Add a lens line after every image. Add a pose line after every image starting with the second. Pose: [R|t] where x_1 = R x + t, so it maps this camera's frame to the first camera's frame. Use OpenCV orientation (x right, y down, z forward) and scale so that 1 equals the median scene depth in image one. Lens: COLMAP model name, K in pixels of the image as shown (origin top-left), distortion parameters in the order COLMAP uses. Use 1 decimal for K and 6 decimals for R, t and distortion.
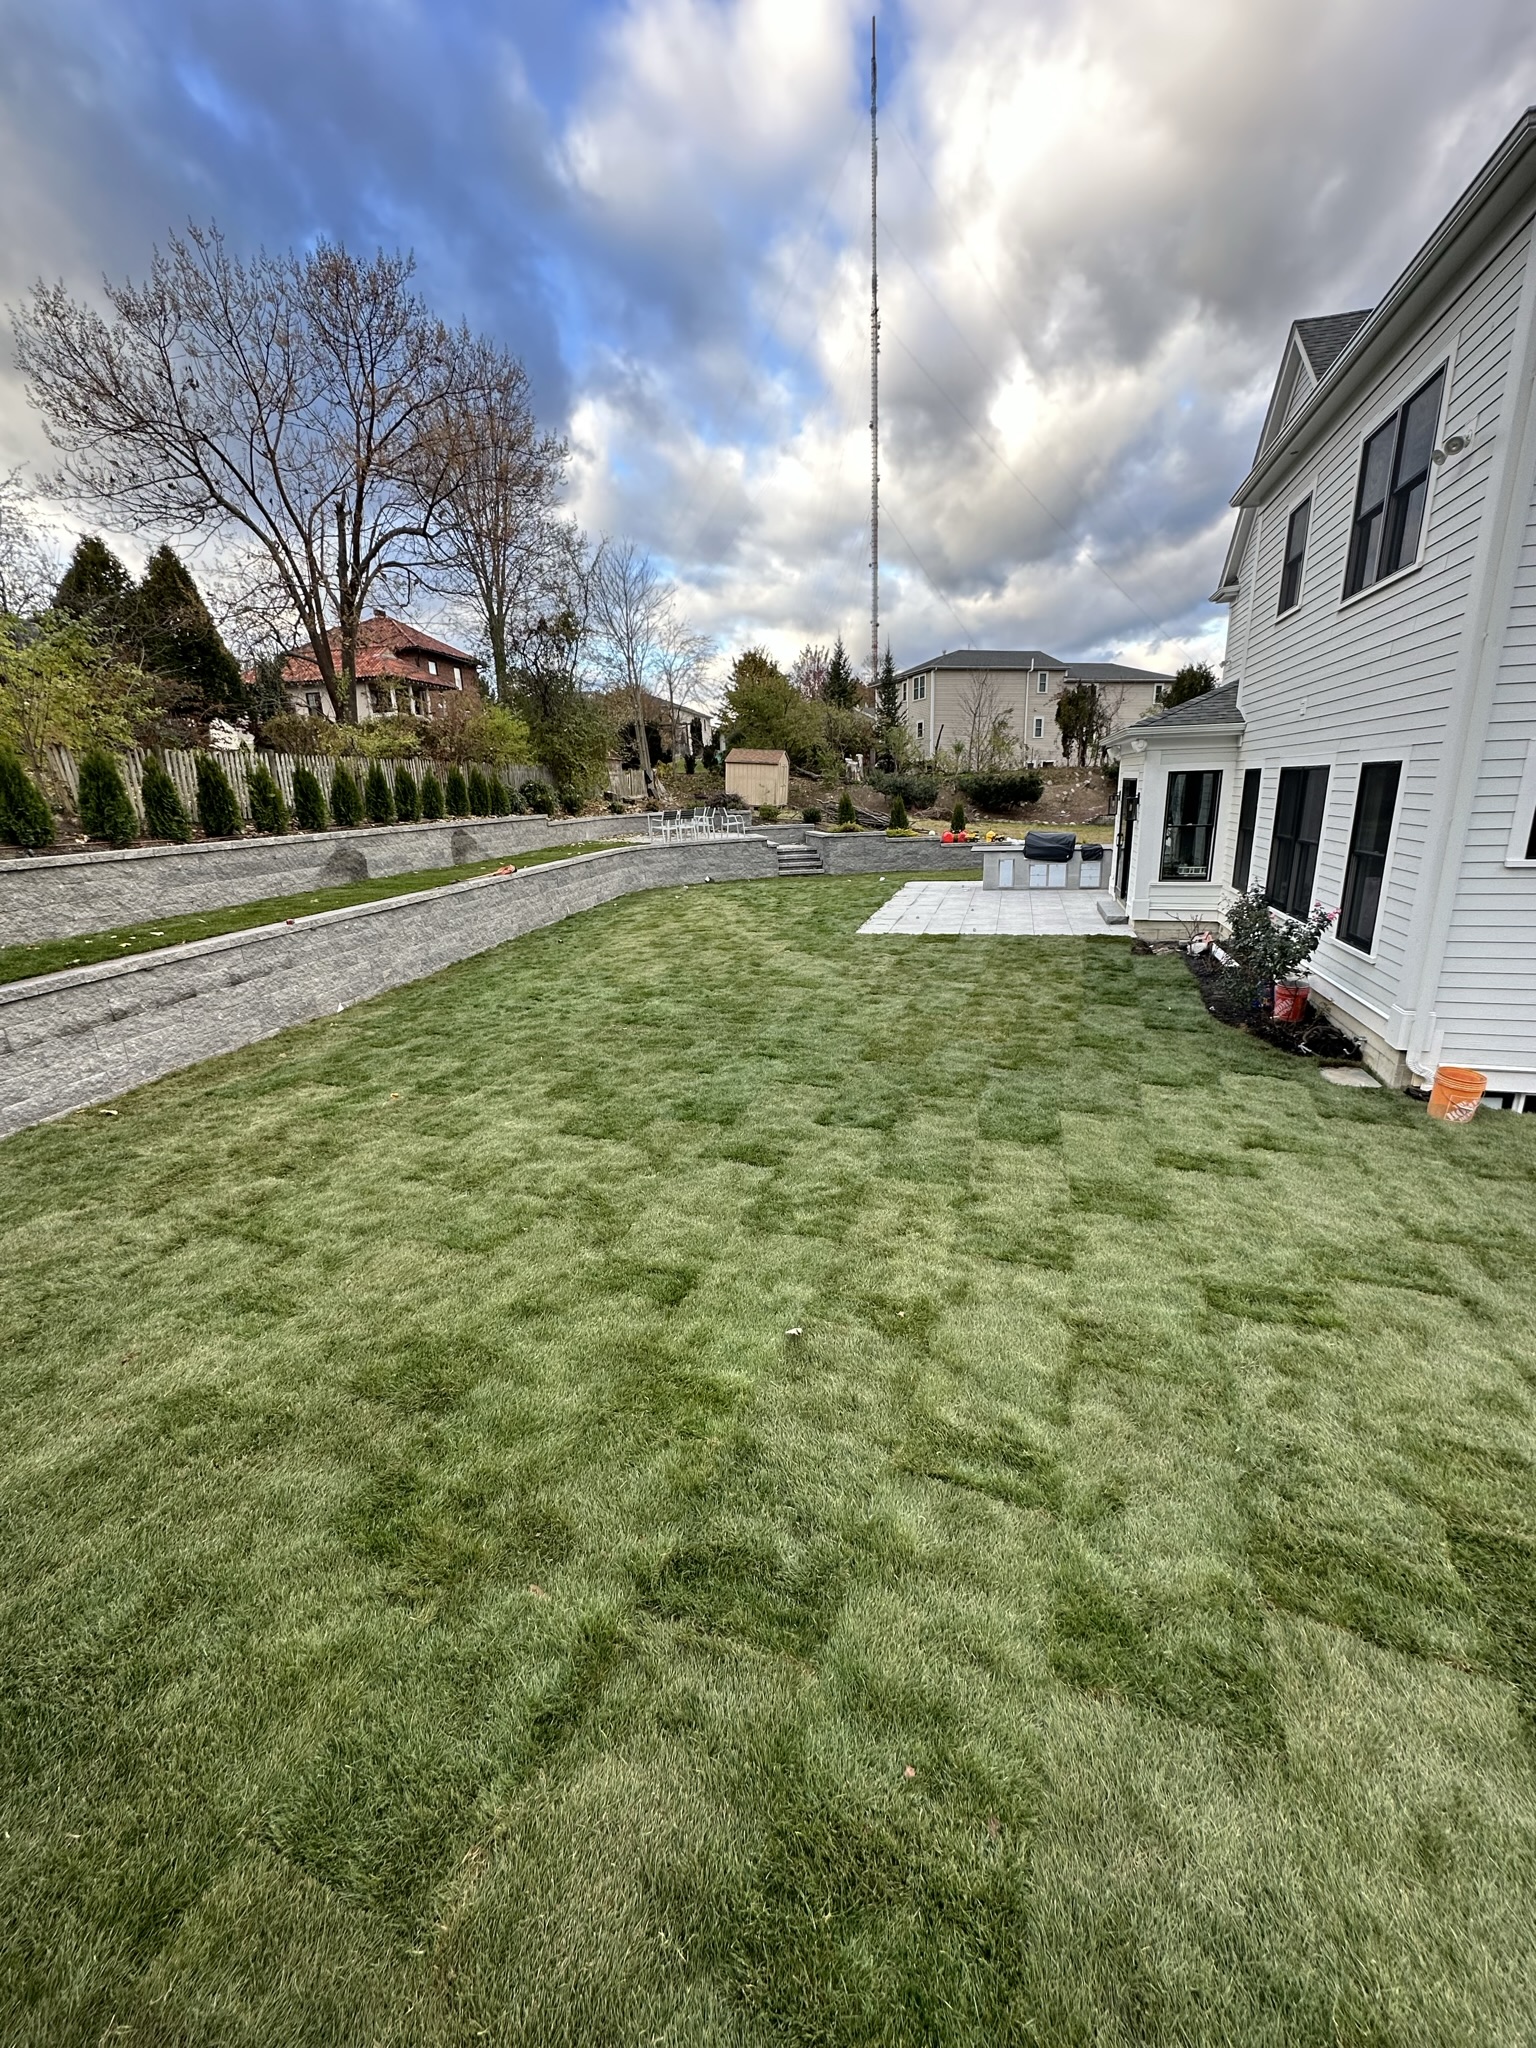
lens RADIAL K [[824.3, 0, 768.0], [0, 824.3, 1024.0], [0, 0, 1]] dist [0.004545, -0.000349]
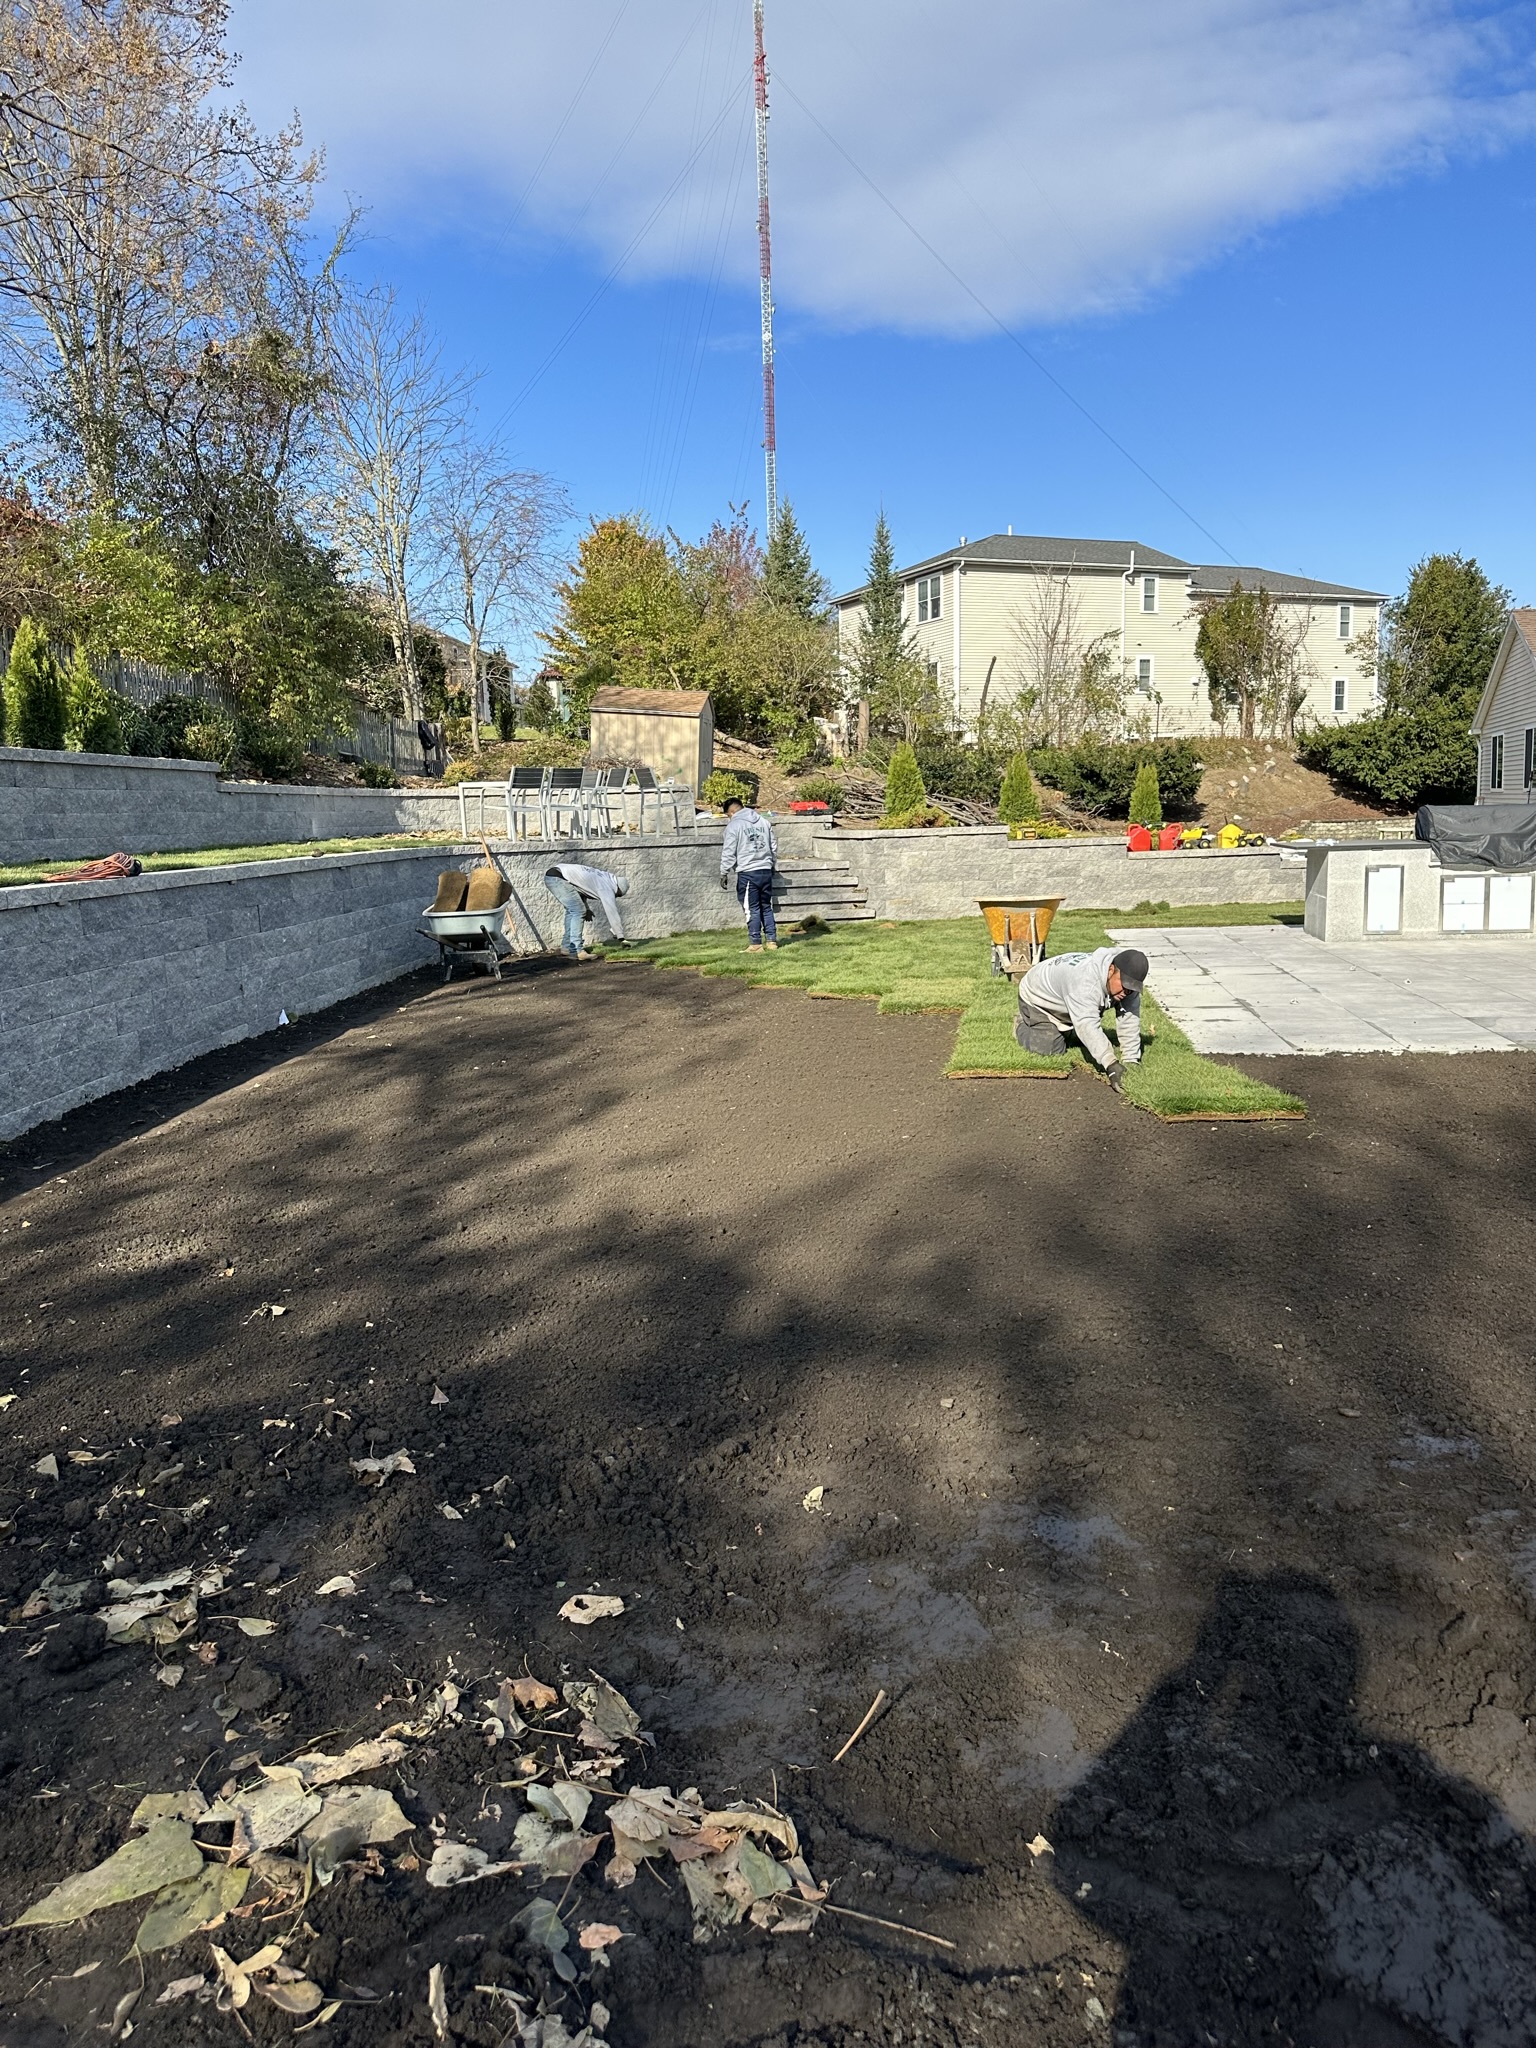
lens RADIAL K [[1432.1, 0, 768.0], [0, 1432.1, 1024.0], [0, 0, 1]] dist [0.147721, -0.211473]
pose [[0.992531, -0.007120, 0.121783, -0.042793], [0.023039, 0.991270, -0.129816, -0.014668], [-0.119796, 0.131652, 0.984031, 0.135790]]
